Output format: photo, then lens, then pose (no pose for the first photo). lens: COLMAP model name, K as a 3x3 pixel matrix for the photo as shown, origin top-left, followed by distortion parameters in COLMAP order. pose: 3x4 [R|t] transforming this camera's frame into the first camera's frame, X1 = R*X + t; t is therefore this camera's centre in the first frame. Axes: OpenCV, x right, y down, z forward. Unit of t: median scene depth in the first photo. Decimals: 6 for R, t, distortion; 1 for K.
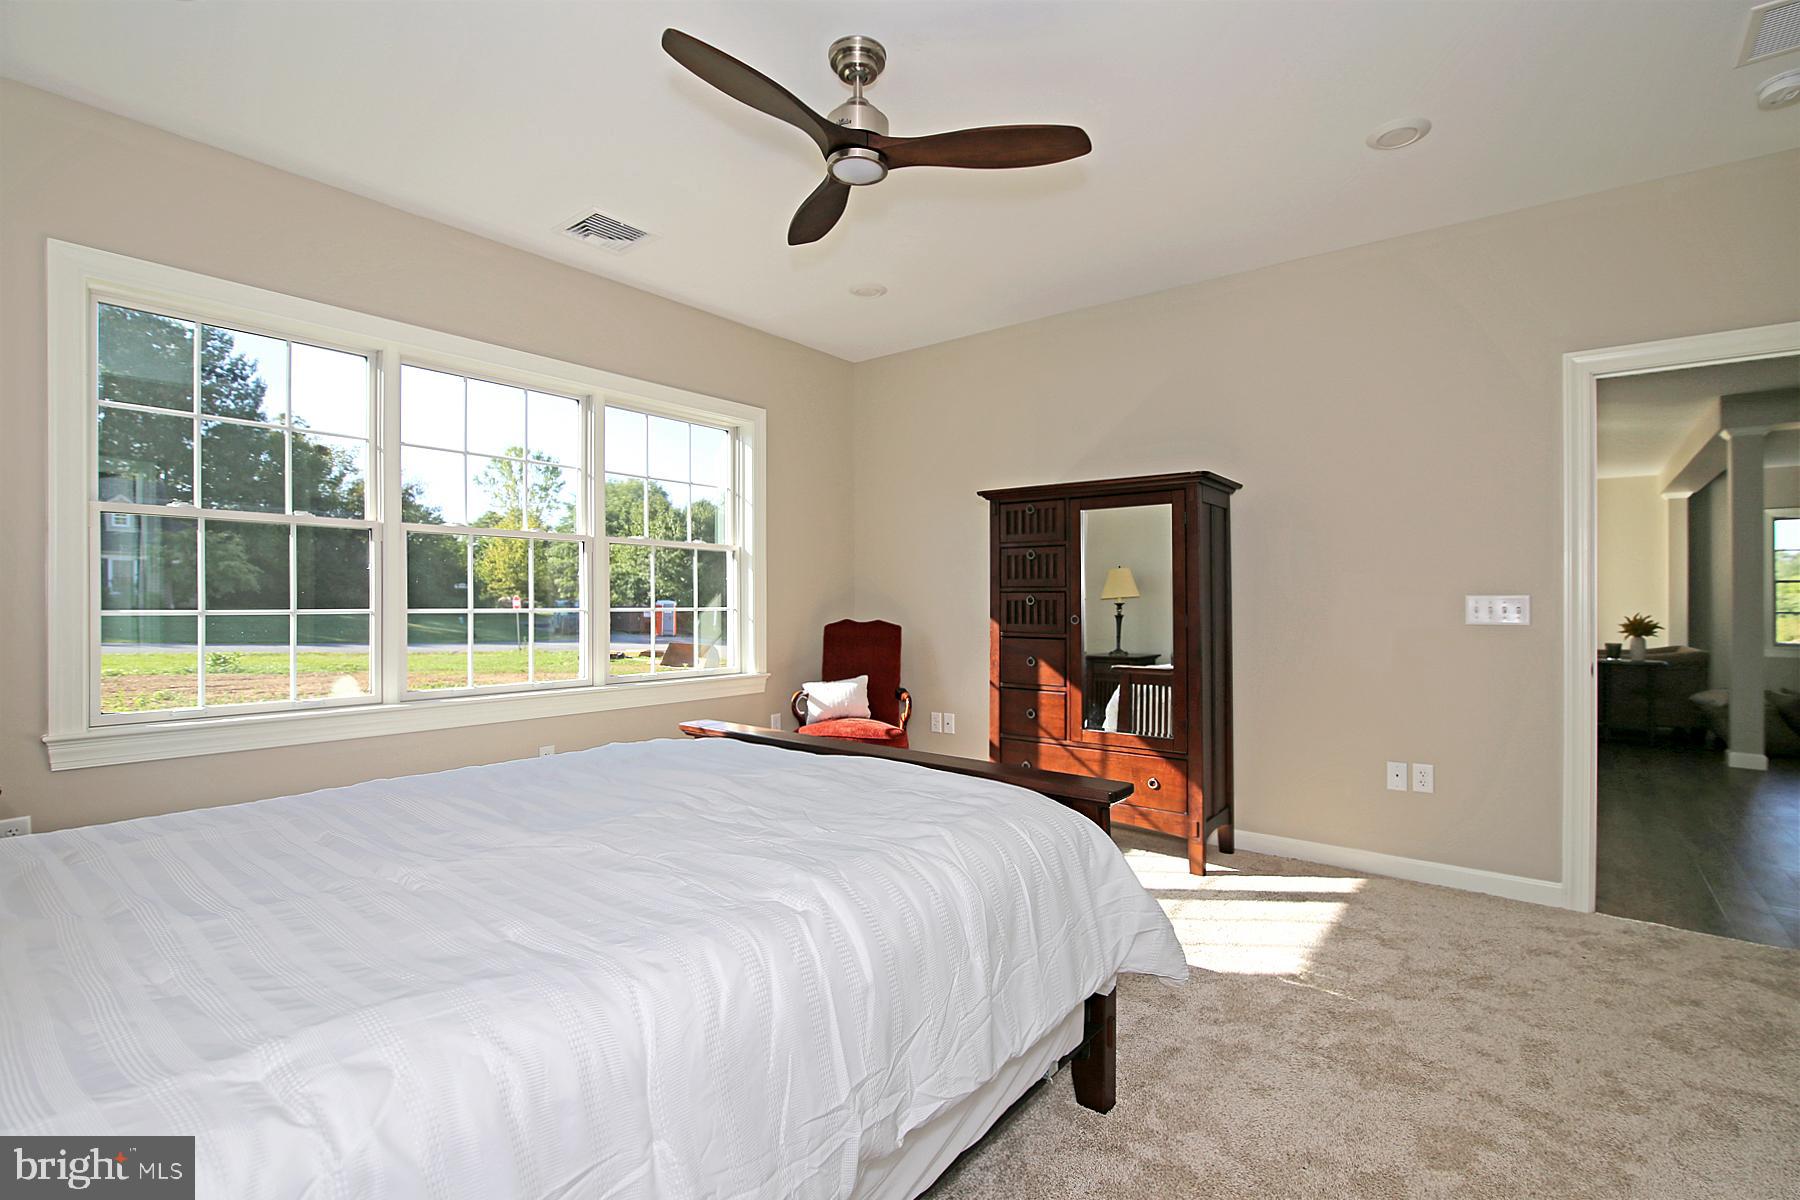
lens RADIAL K [[832.0, 0, 900.0], [0, 832.0, 600.0], [0, 0, 1]] dist [-0.019005, -0.000094]
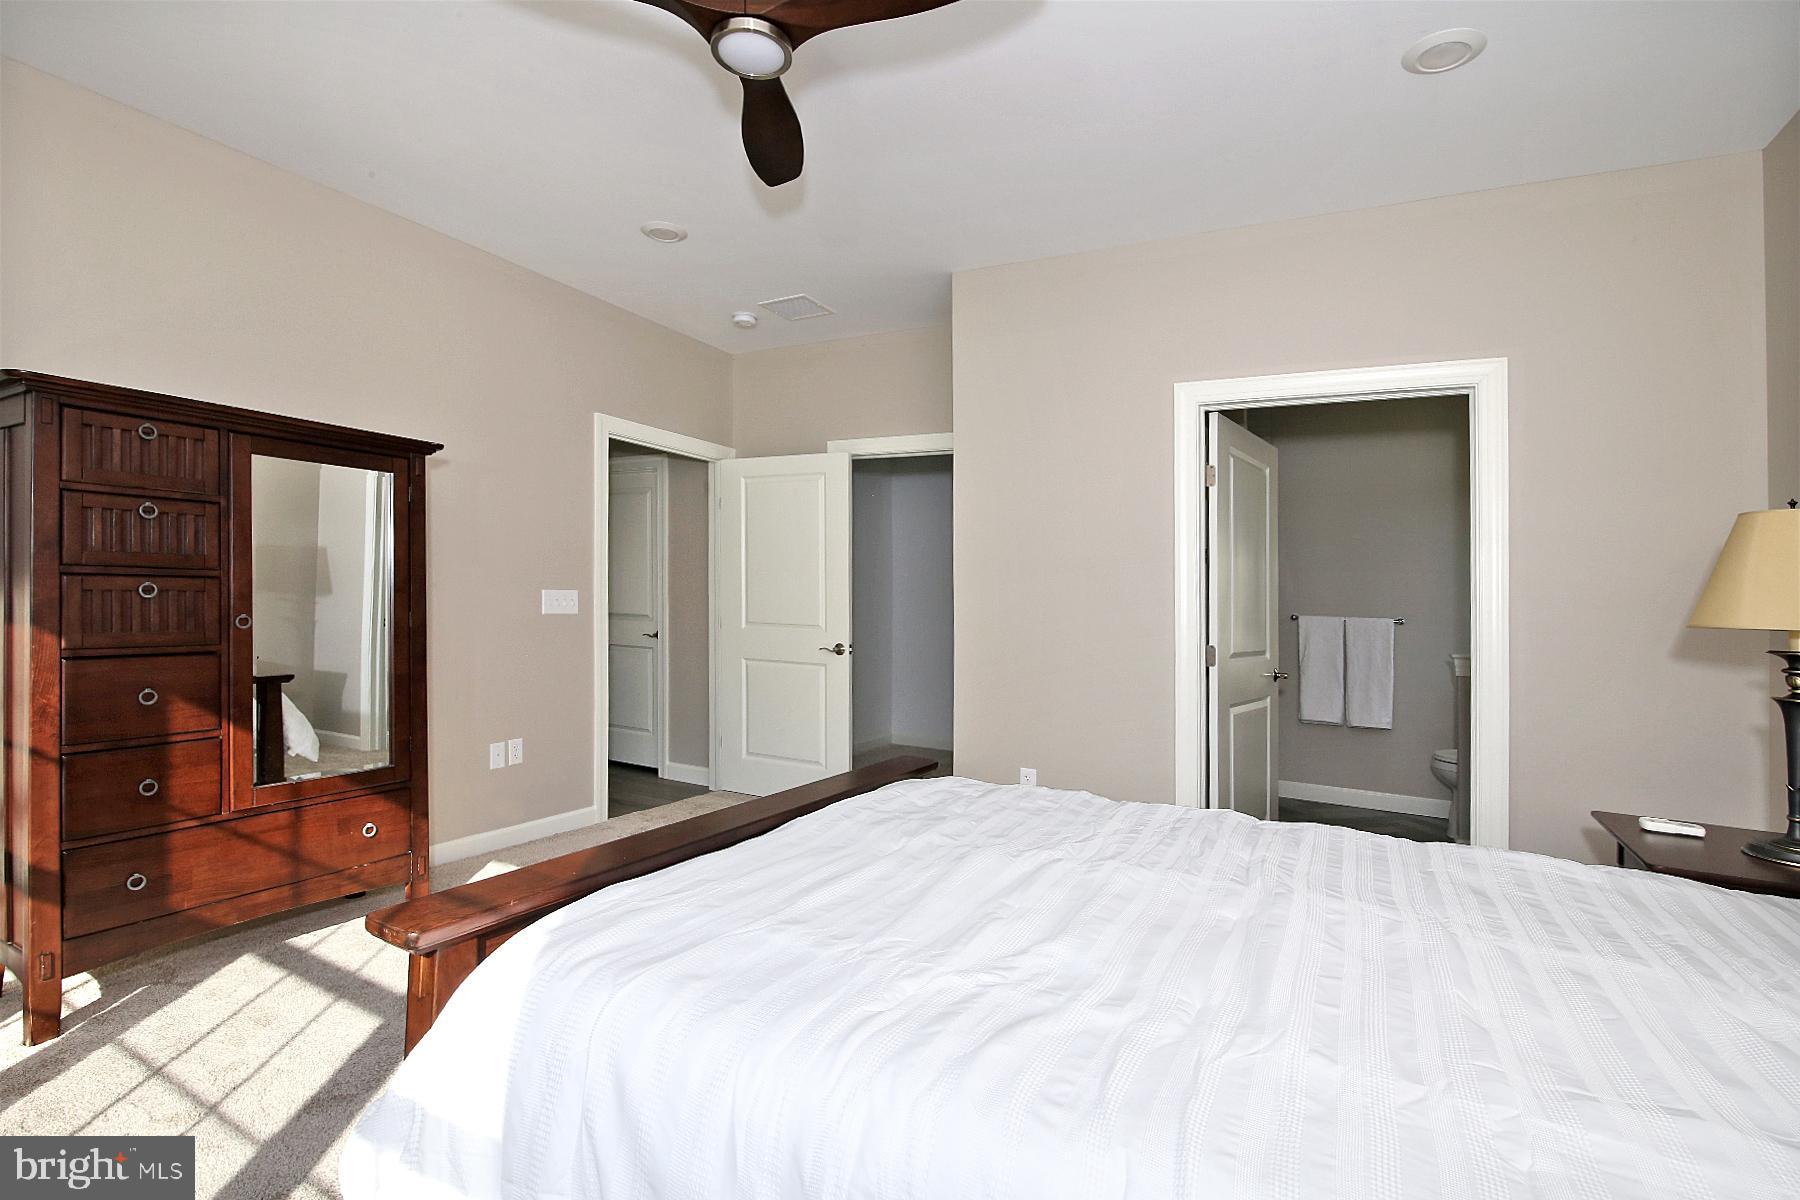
lens RADIAL K [[832.0, 0, 900.0], [0, 832.0, 600.0], [0, 0, 1]] dist [-0.019005, -0.000094]
pose [[-0.176464, -0.013271, 0.984218, -0.497010], [-0.026232, 0.999617, 0.008776, -0.012772], [-0.983957, -0.024269, -0.176745, 0.601915]]
